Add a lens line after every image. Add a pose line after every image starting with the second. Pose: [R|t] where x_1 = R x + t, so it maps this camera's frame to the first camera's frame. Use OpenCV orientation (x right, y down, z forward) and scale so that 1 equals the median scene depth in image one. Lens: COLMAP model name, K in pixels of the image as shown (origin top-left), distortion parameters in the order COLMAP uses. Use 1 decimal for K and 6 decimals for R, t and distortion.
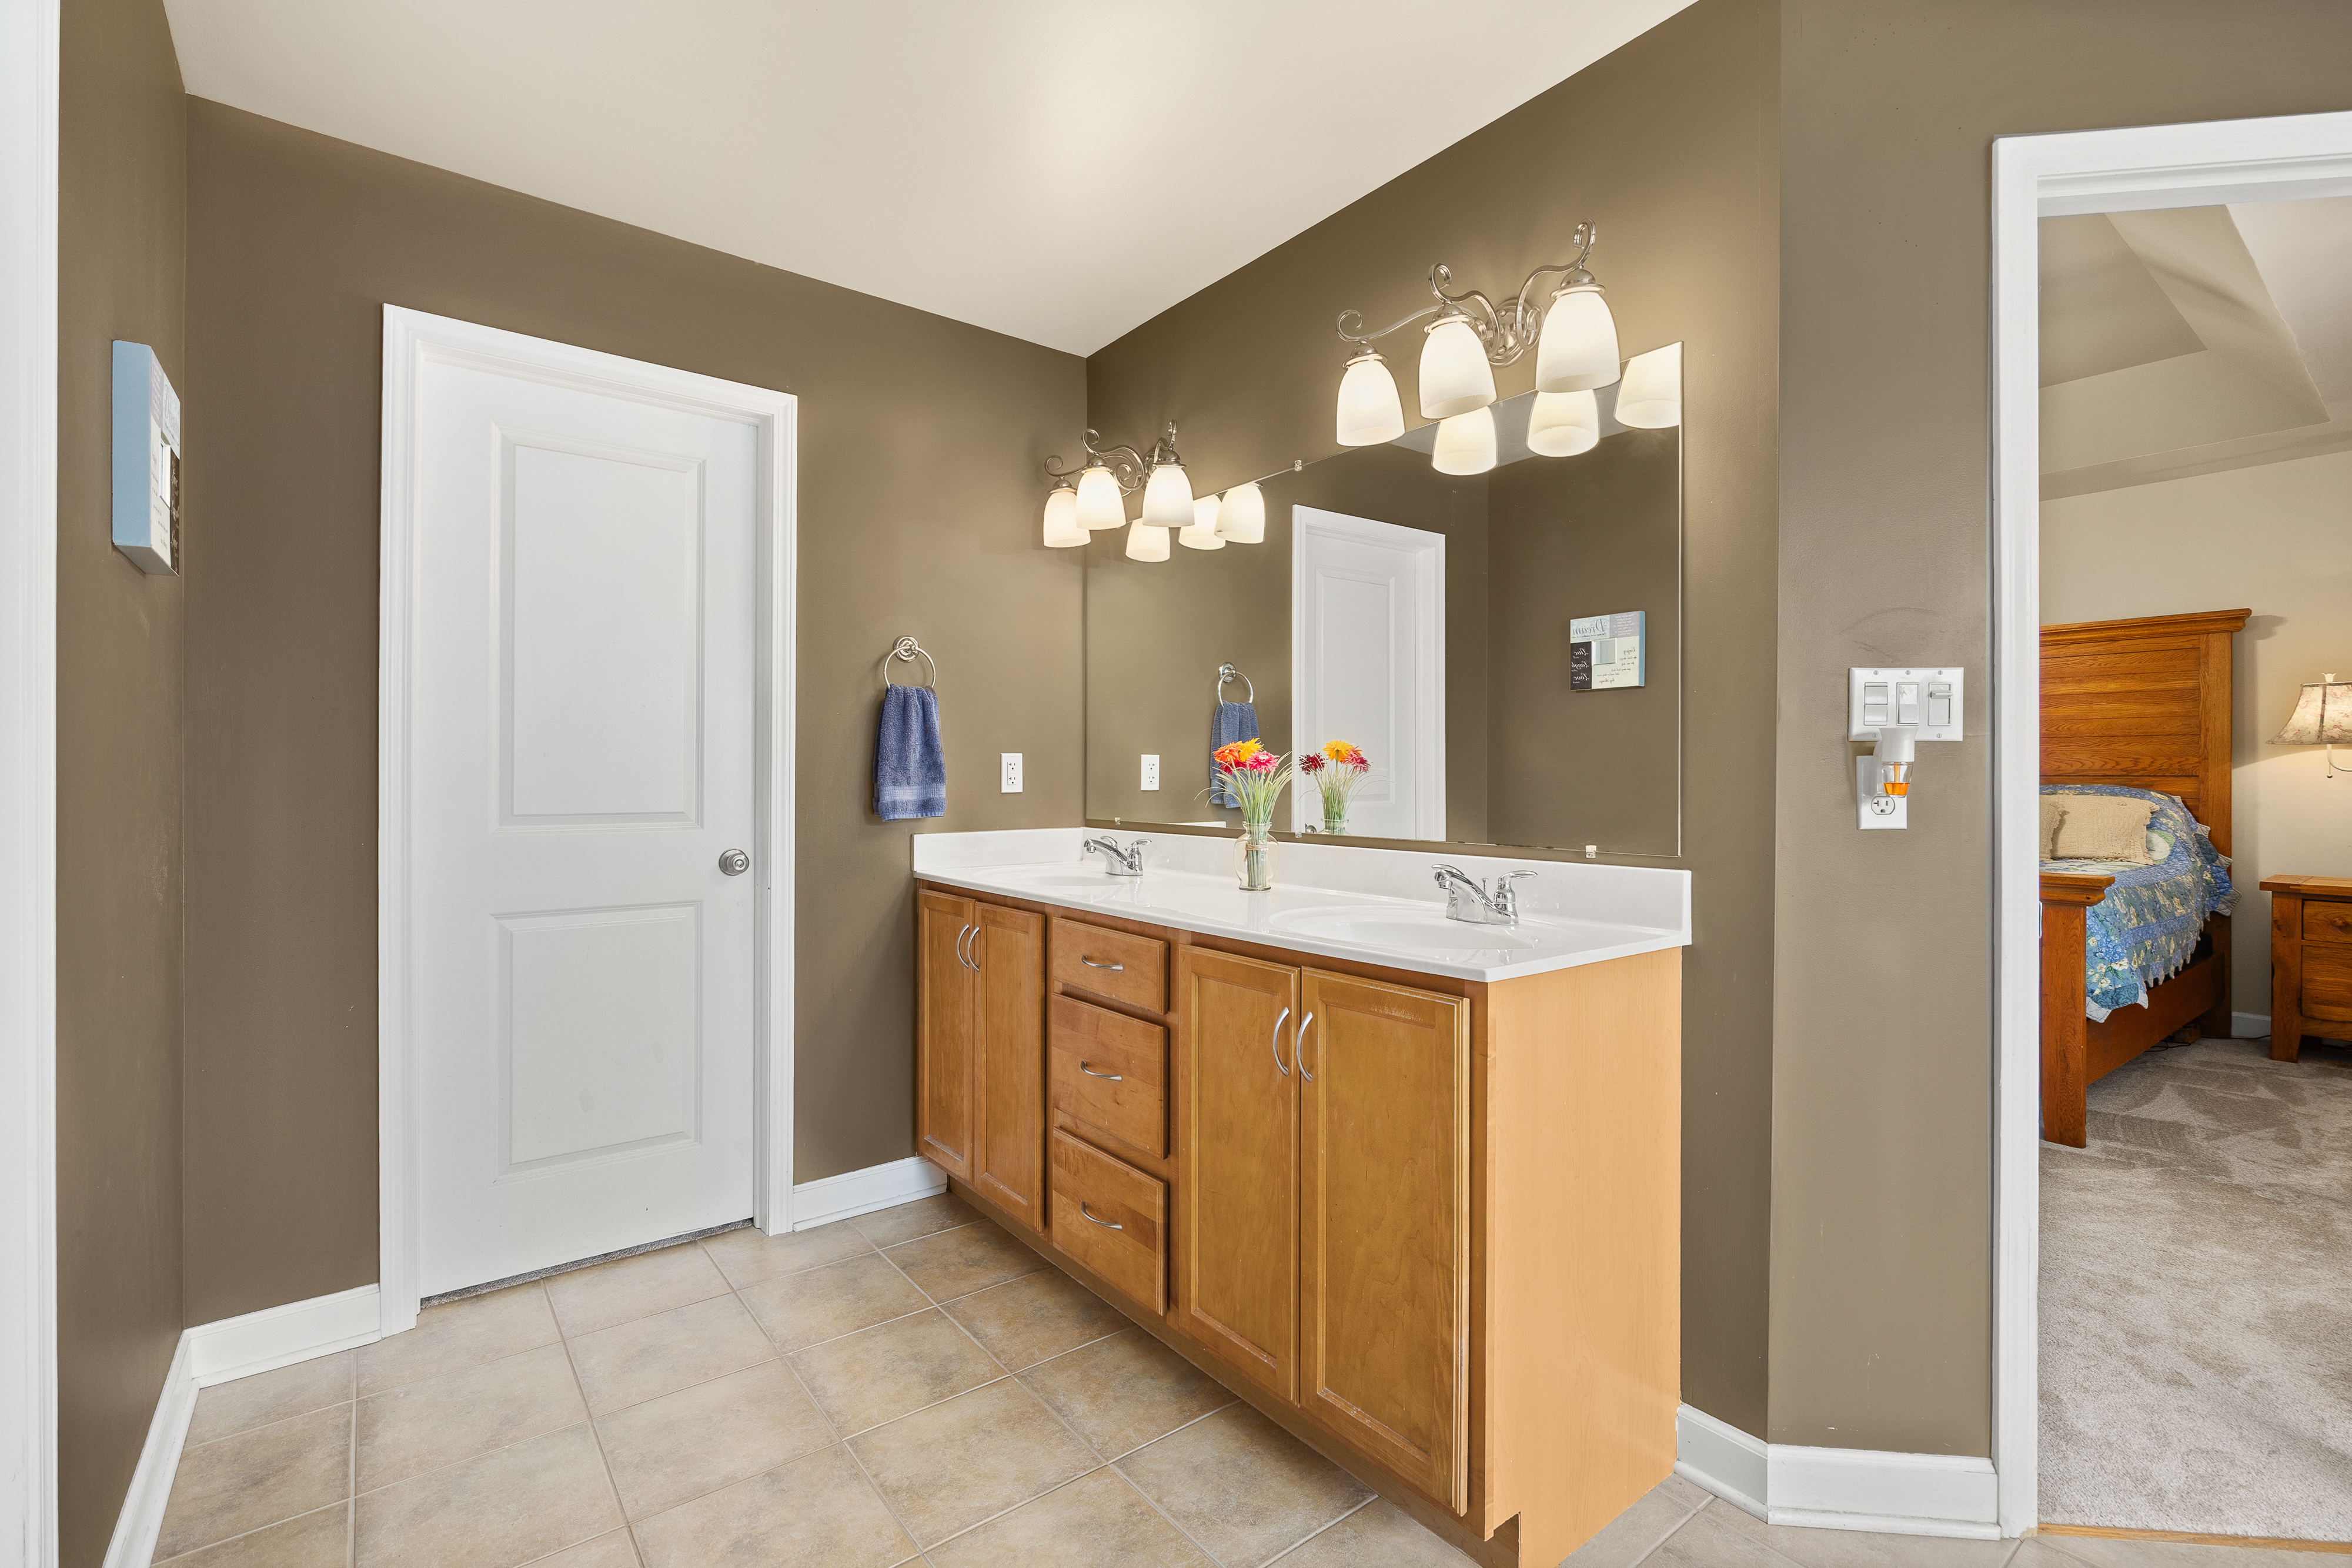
lens RADIAL K [[1017.8, 0, 1180.0], [0, 1017.8, 771.1], [0, 0, 1]] dist [-0.016027, 0.000706]
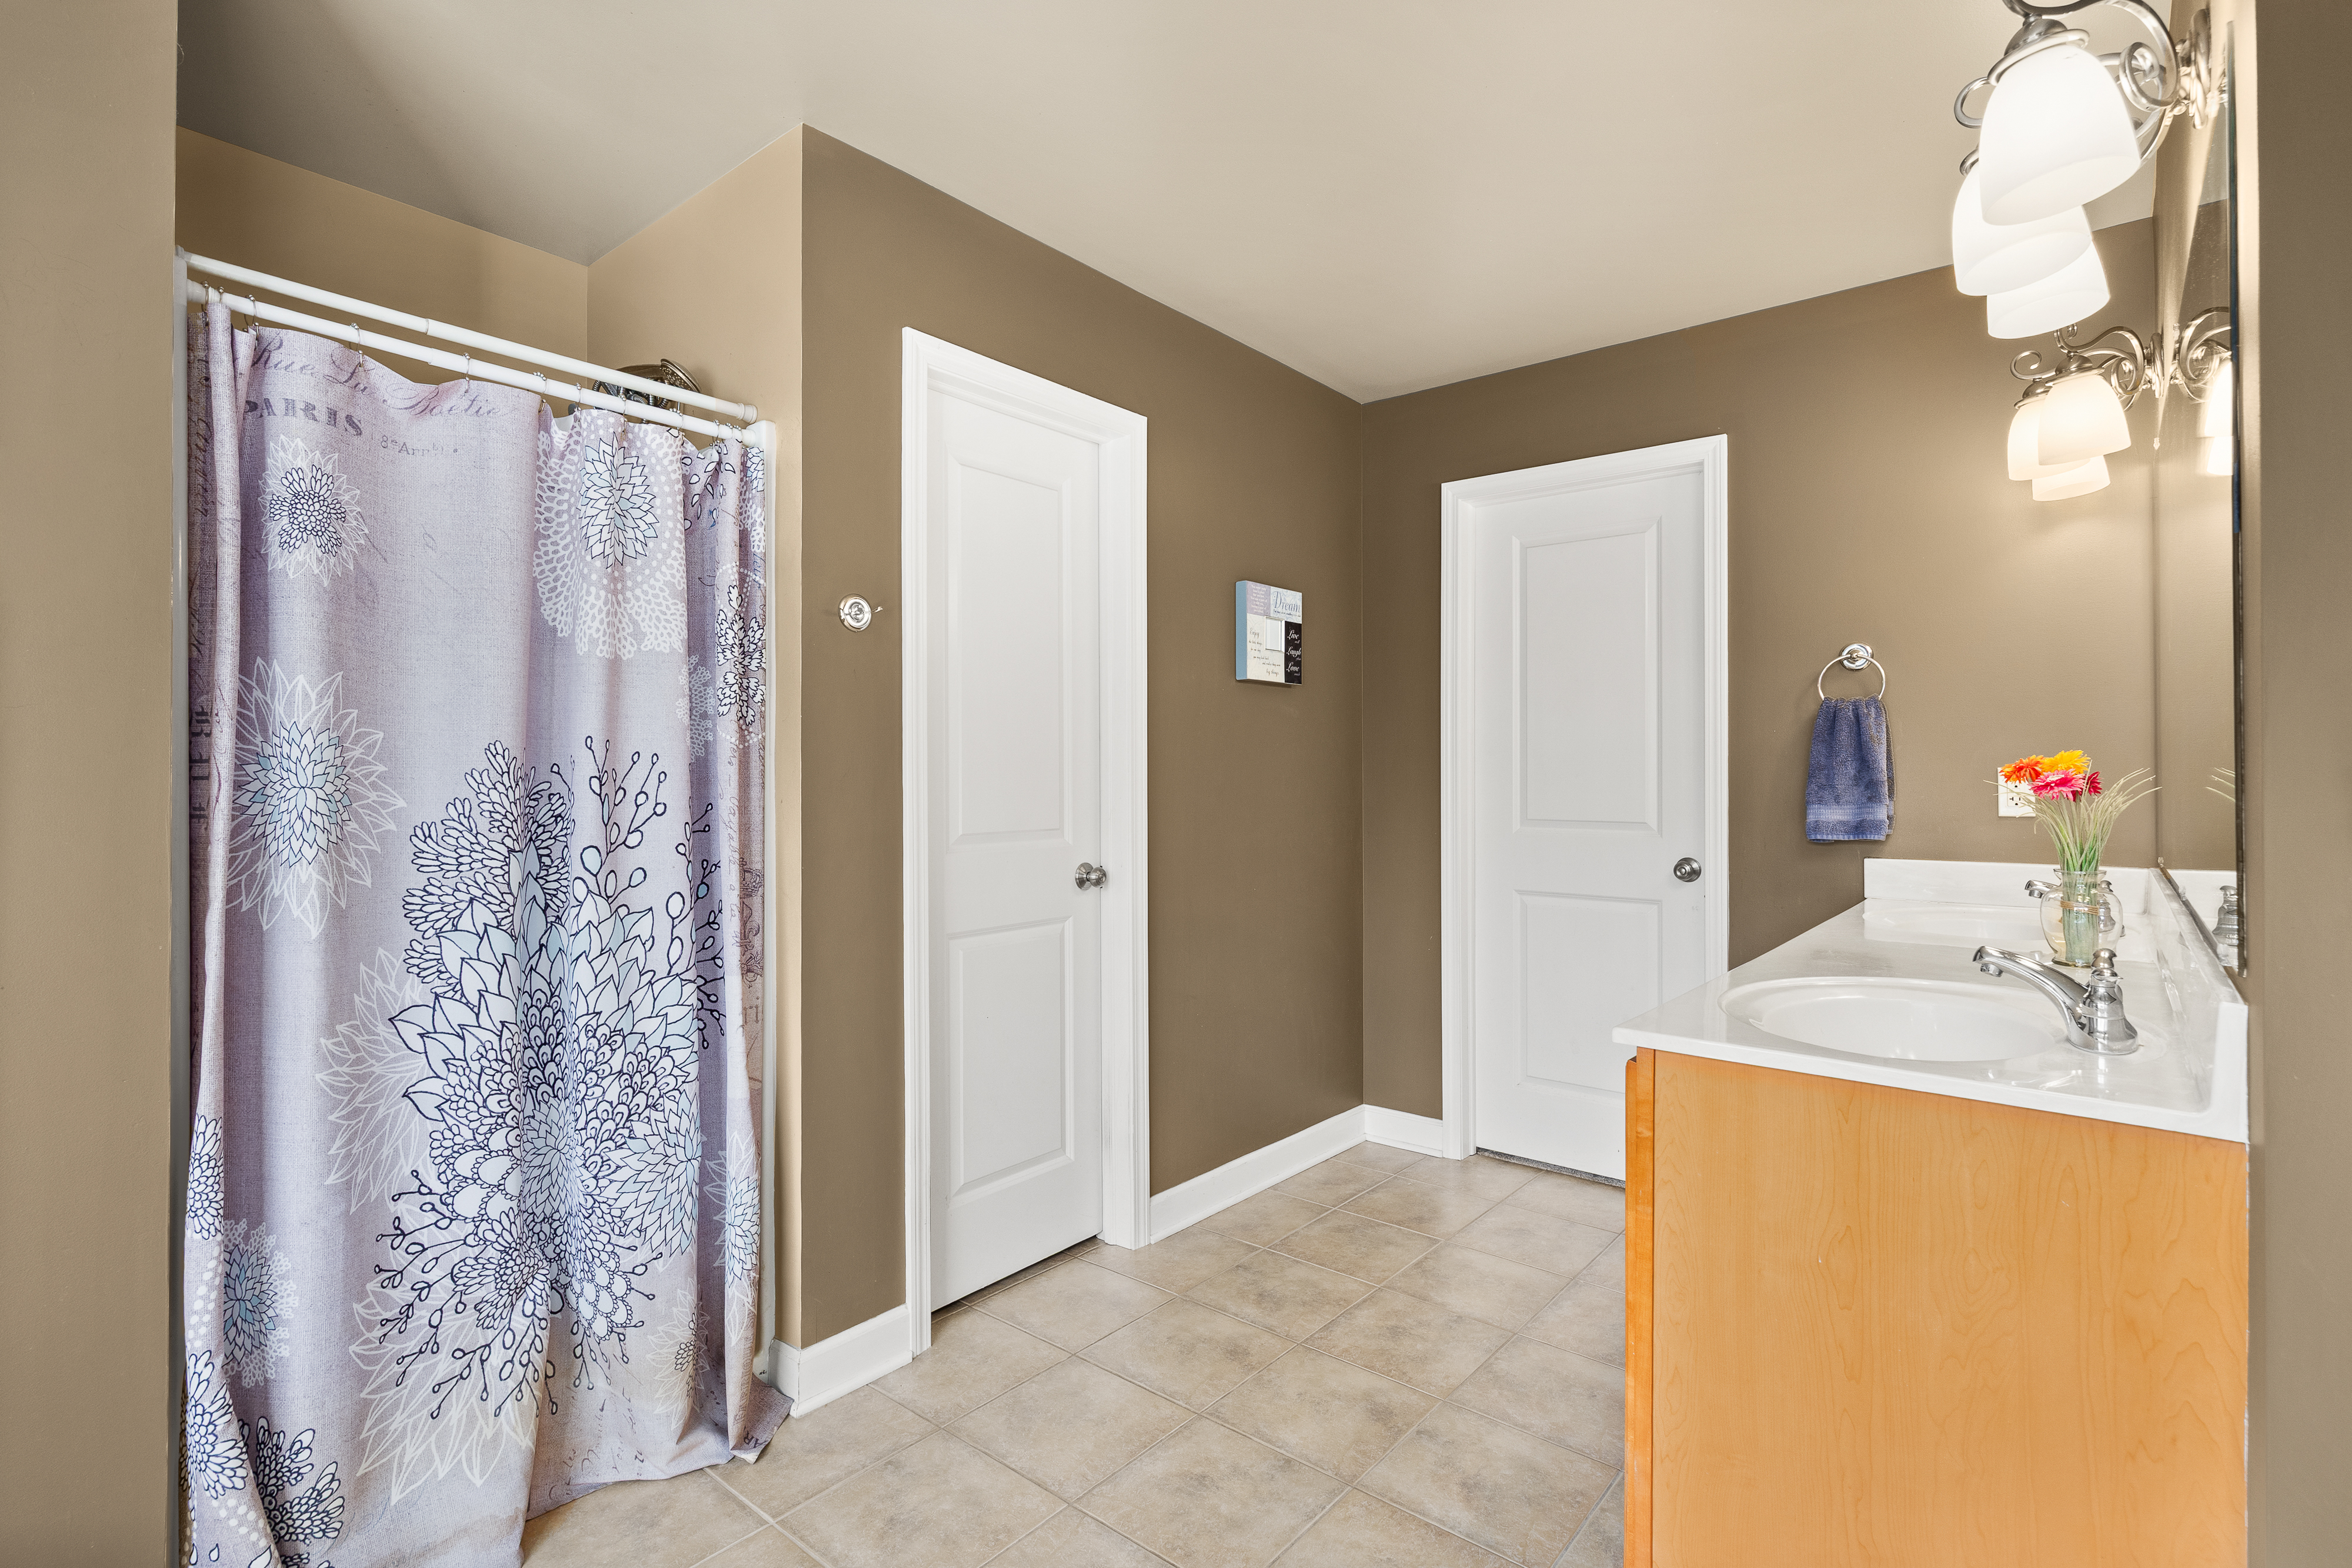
lens RADIAL K [[1099.8, 0, 1189.3], [0, 1099.8, 777.0], [0, 0, 1]] dist [-0.001400, 0.000562]
pose [[0.191724, -0.002146, -0.981447, 0.717249], [0.004135, 0.999991, -0.001379, -0.014528], [0.981440, -0.003794, 0.191731, 0.273673]]
